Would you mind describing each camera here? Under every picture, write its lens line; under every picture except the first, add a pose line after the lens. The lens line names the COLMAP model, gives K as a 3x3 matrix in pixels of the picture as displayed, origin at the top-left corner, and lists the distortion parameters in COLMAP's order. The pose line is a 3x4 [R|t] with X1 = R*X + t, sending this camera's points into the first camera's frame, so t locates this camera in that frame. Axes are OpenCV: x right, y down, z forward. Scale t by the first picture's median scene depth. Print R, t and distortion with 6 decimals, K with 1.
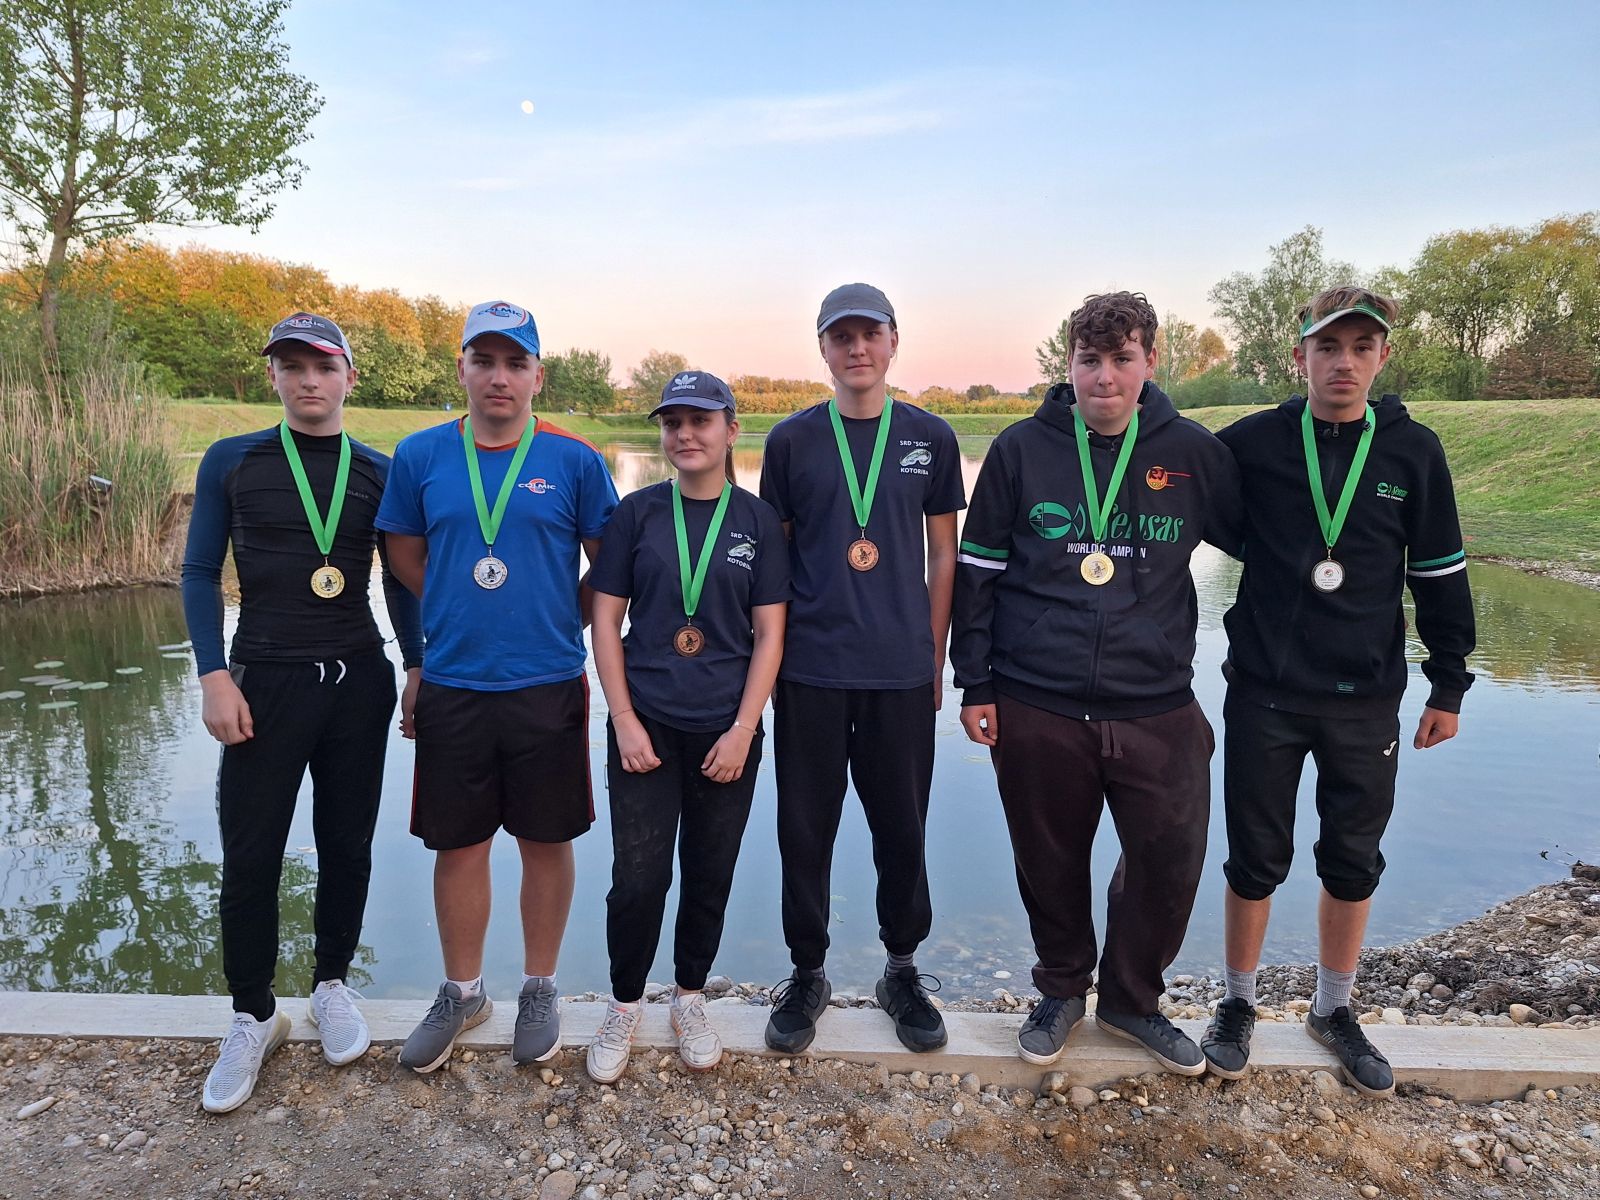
lens RADIAL K [[1103.2, 0, 803.6], [0, 1103.2, 604.0], [0, 0, 1]] dist [0.032143, -0.027180]
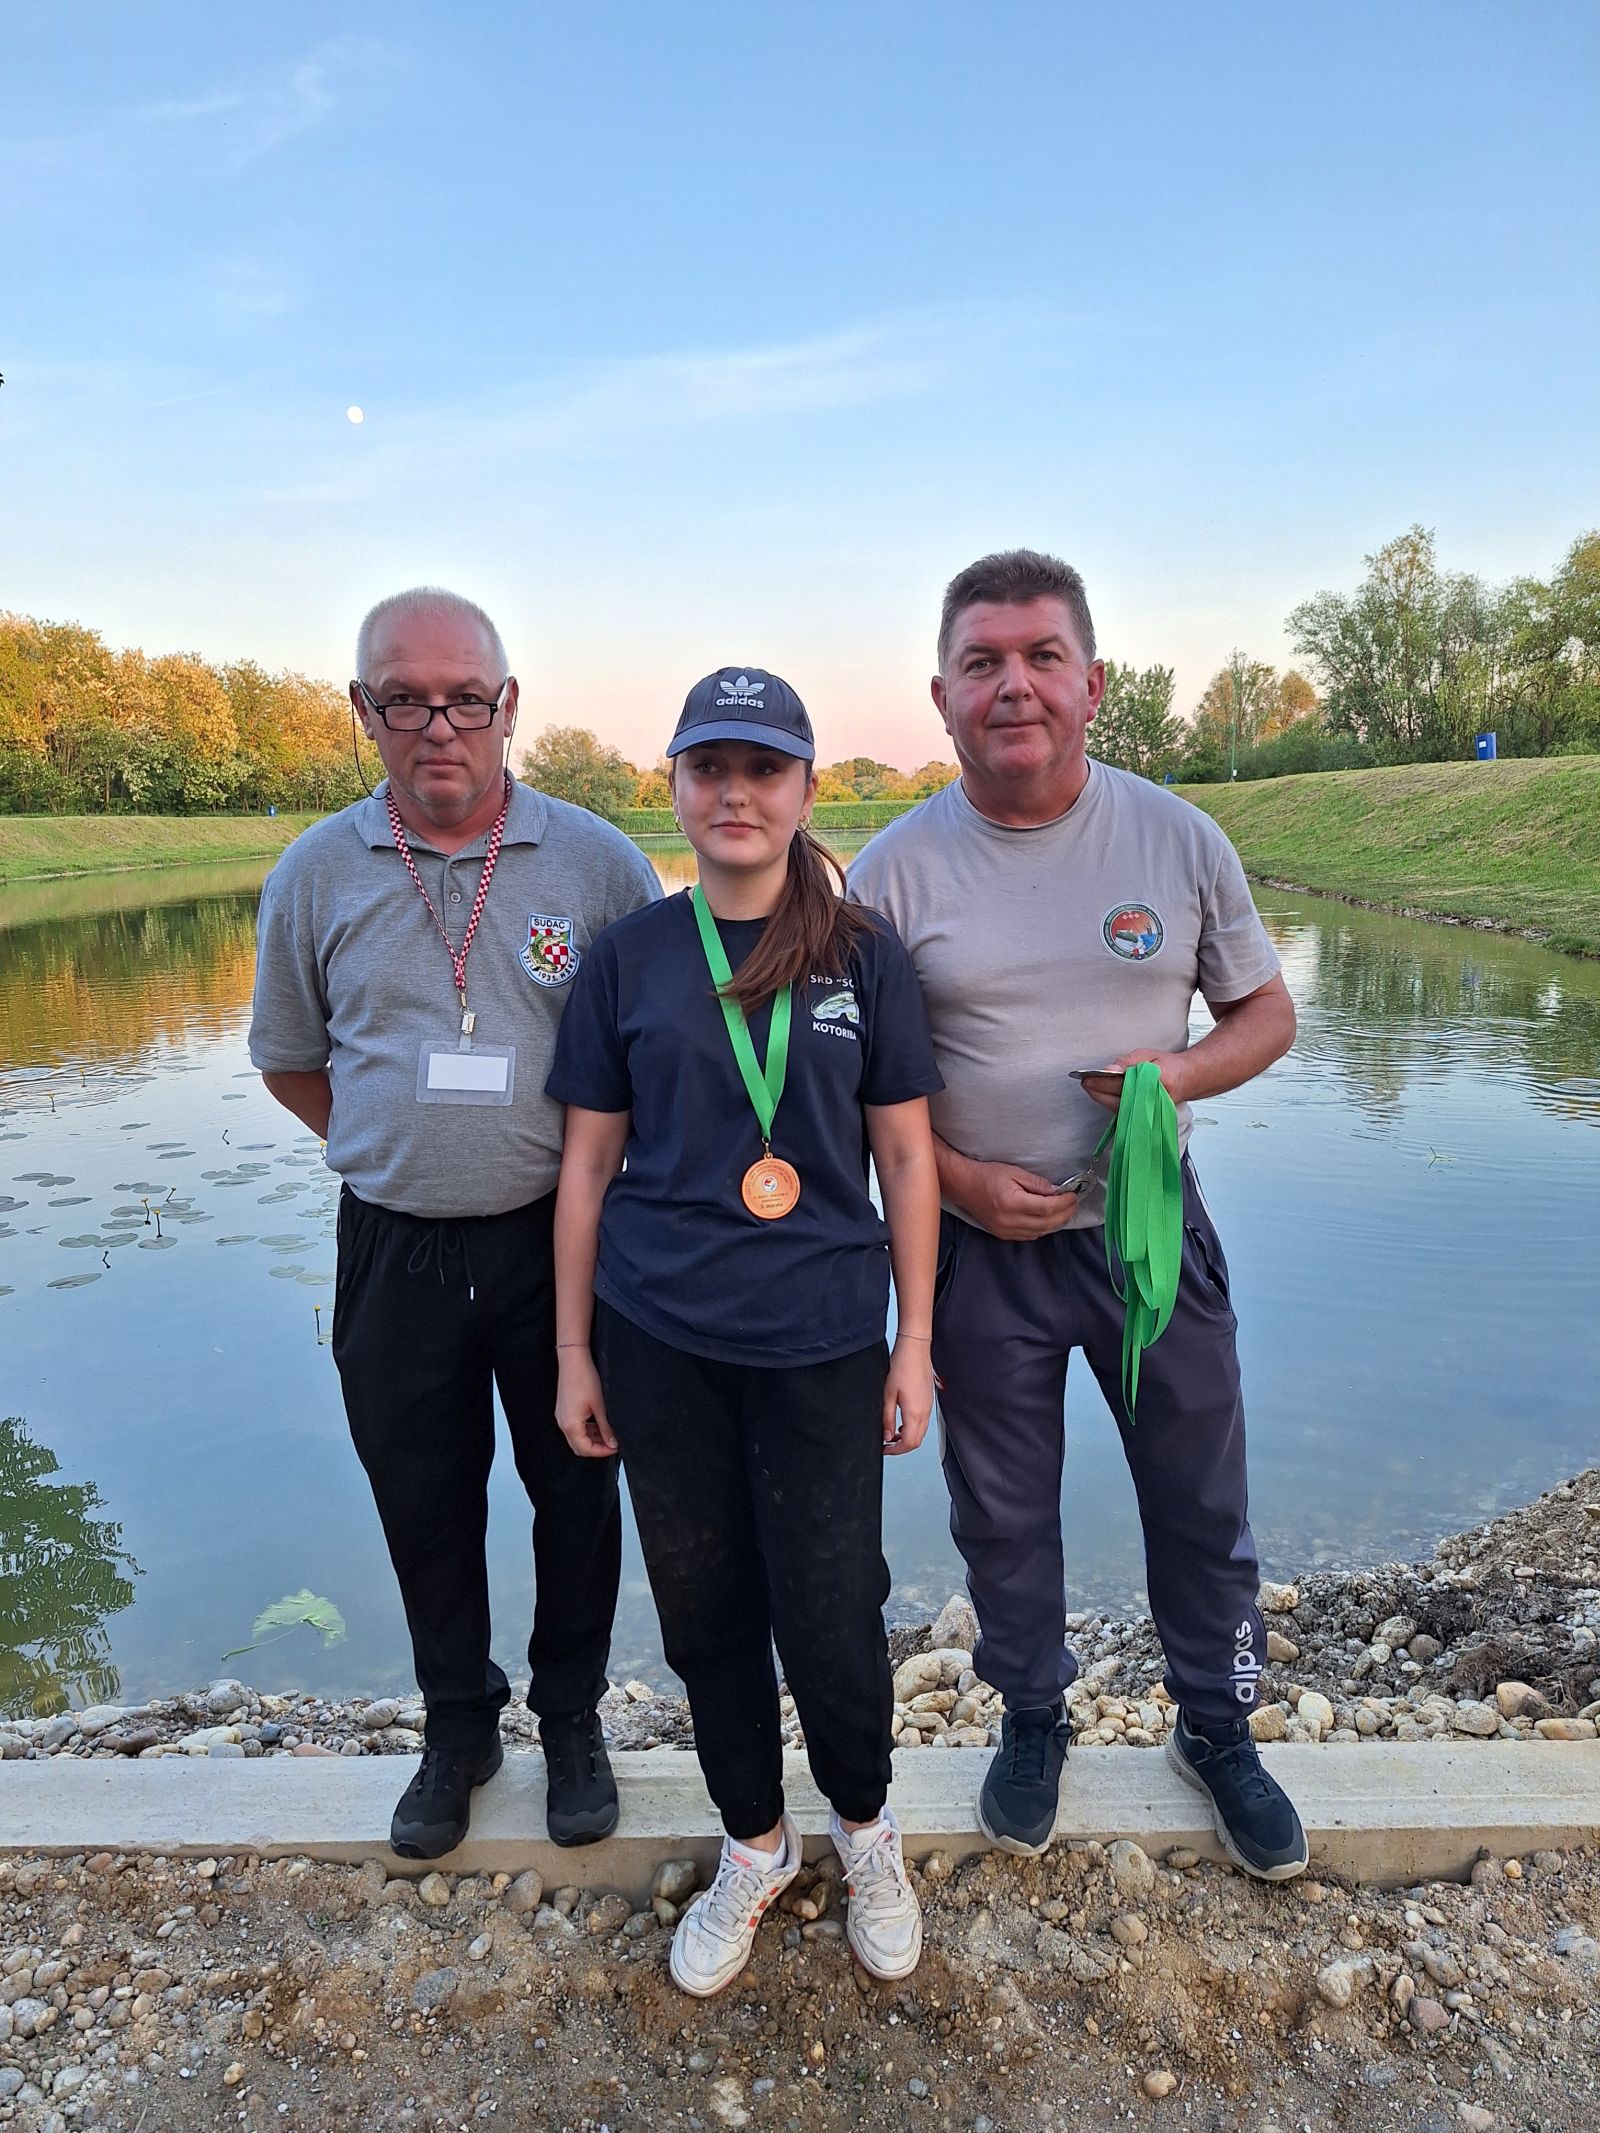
lens RADIAL K [[1470.7, 0, 801.8], [0, 1470.7, 1071.2], [0, 0, 1]] dist [0.032143, -0.027180]
pose [[0.999265, -0.036085, 0.012927, 0.218797], [0.035983, 0.999320, 0.007990, 0.004722], [-0.013206, -0.007519, 0.999885, 0.168772]]
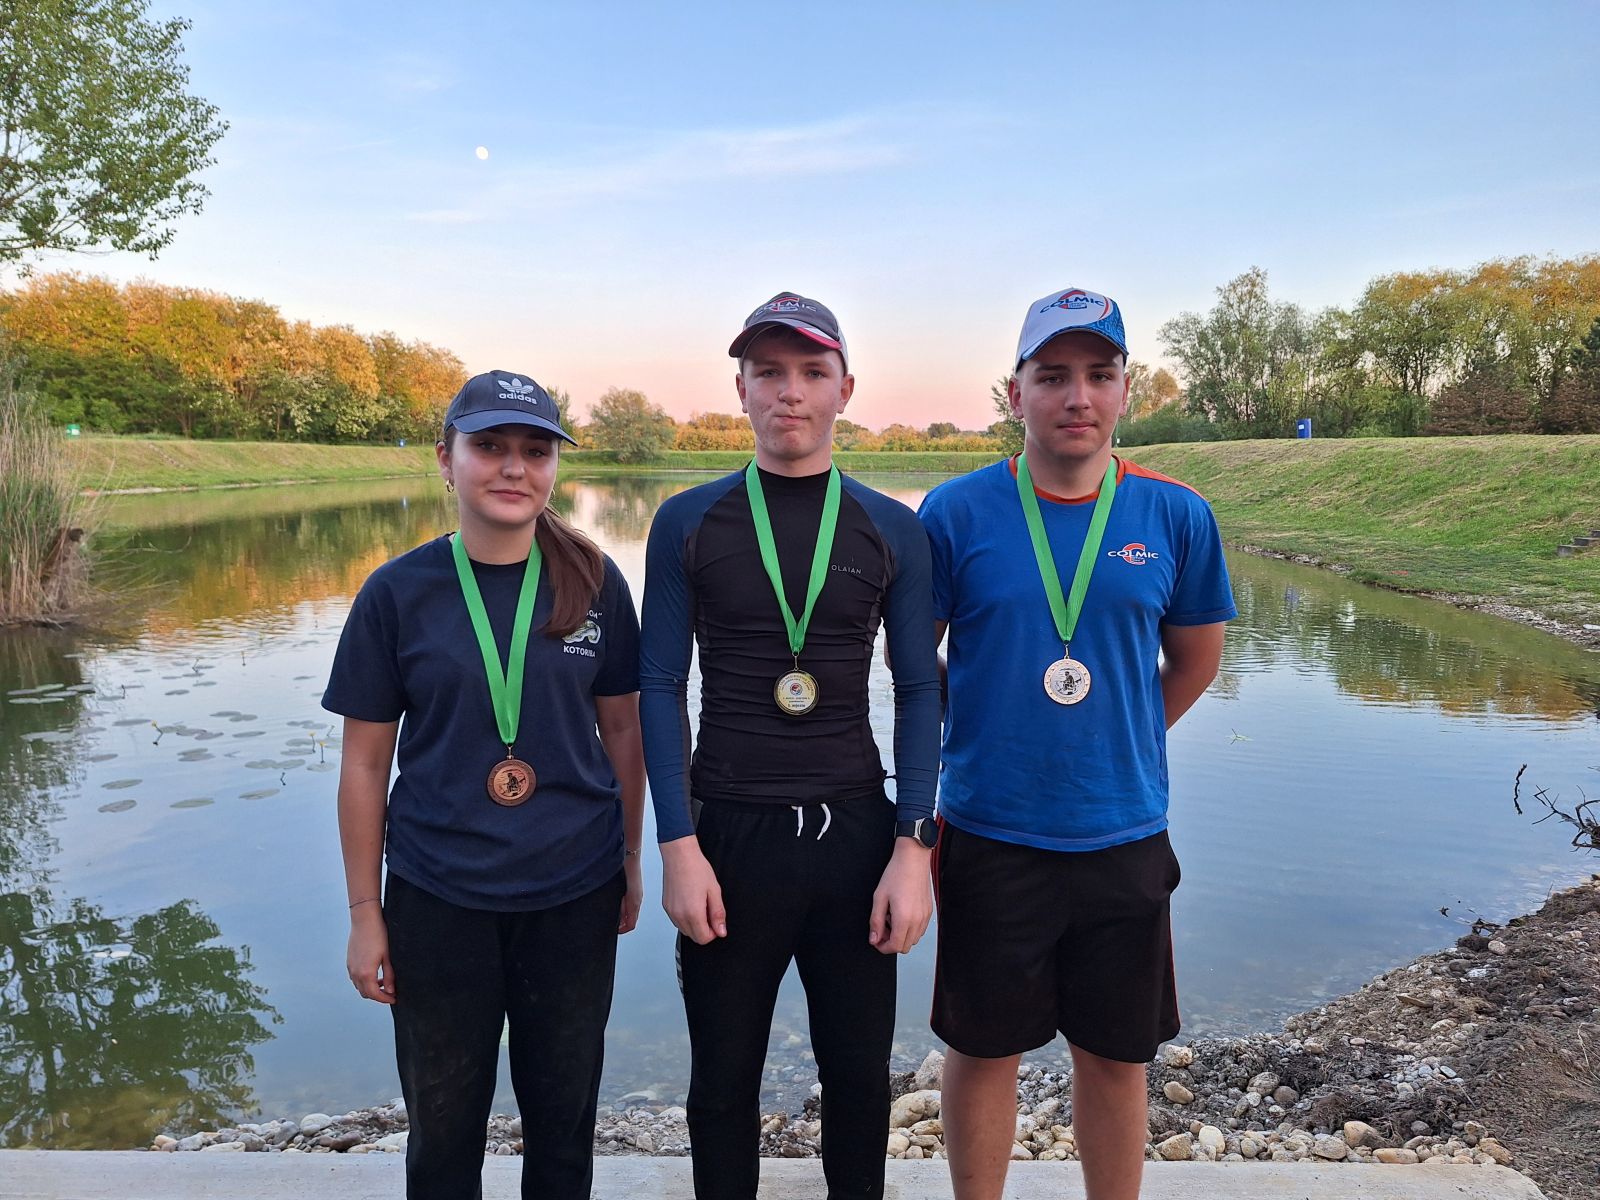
lens RADIAL K [[1103.2, 0, 806.1], [0, 1103.2, 598.3], [0, 0, 1]] dist [0.032143, -0.027180]
pose [[0.999556, -0.002053, 0.029716, 0.177131], [0.003216, 0.999229, -0.039125, -0.000366], [-0.029613, 0.039203, 0.998792, 0.140732]]
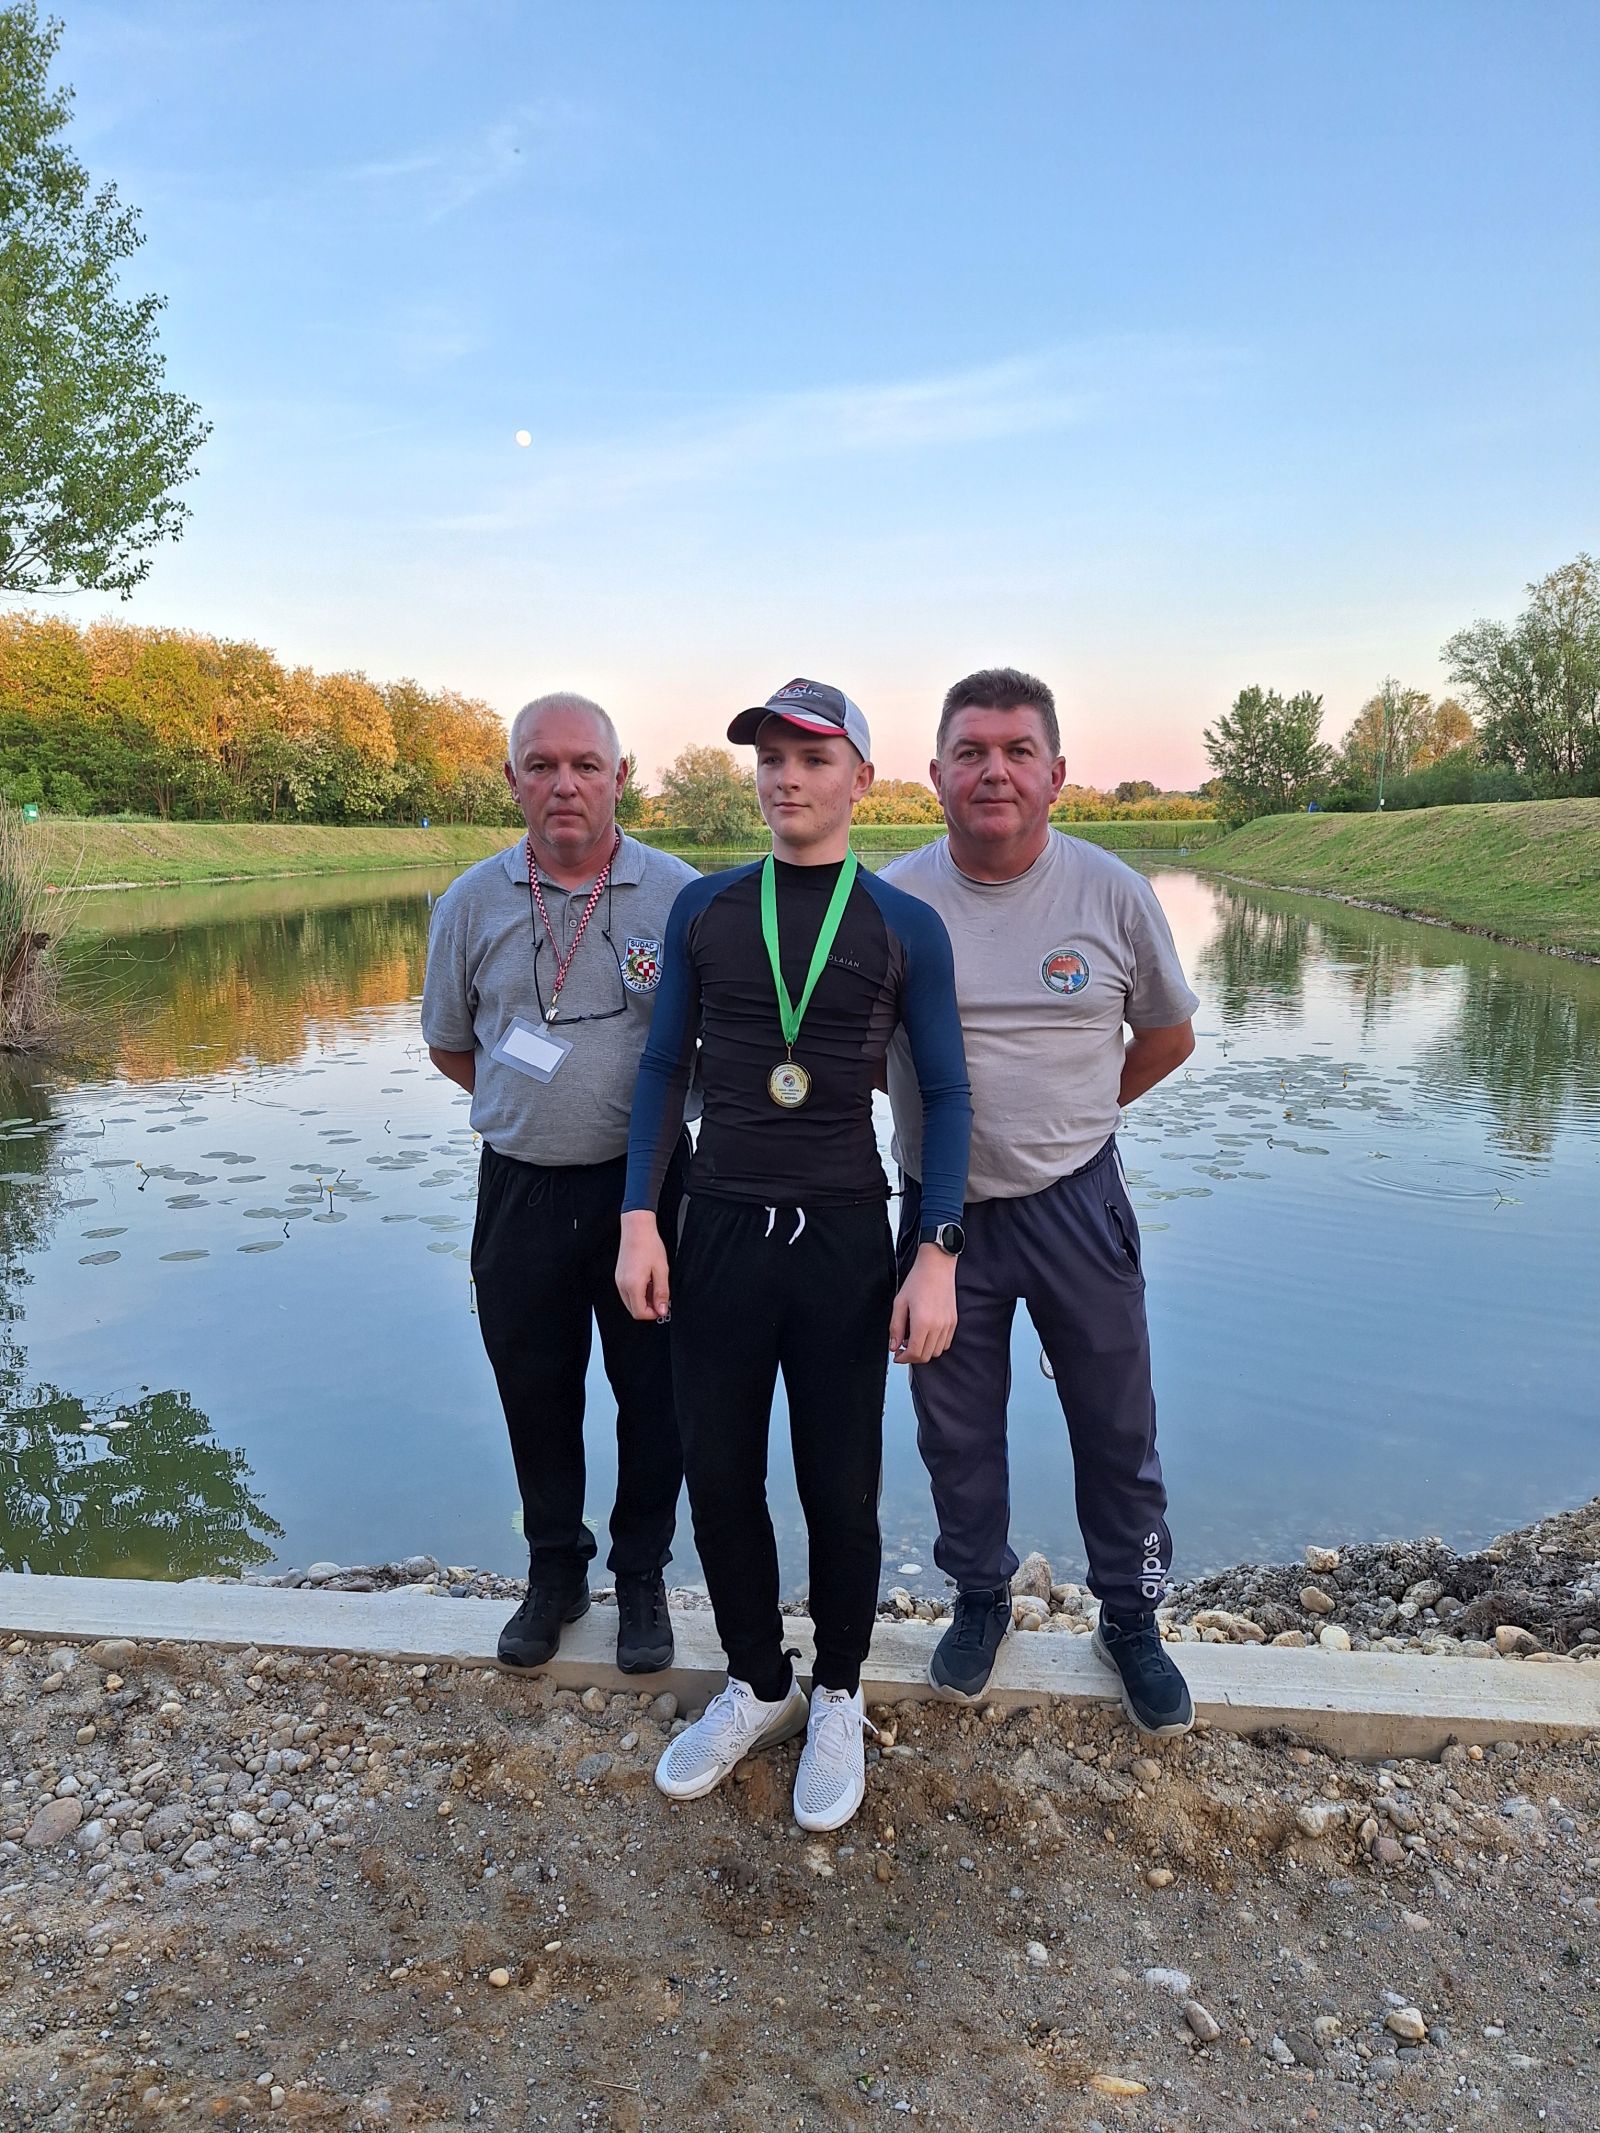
lens RADIAL K [[1470.7, 0, 779.1], [0, 1470.7, 1073.6], [0, 0, 1]] dist [0.032143, -0.027180]
pose [[0.996264, 0.001259, -0.086351, 0.226035], [-0.001664, 0.999988, -0.004615, 0.015224], [0.086344, 0.004741, 0.996254, 0.026353]]
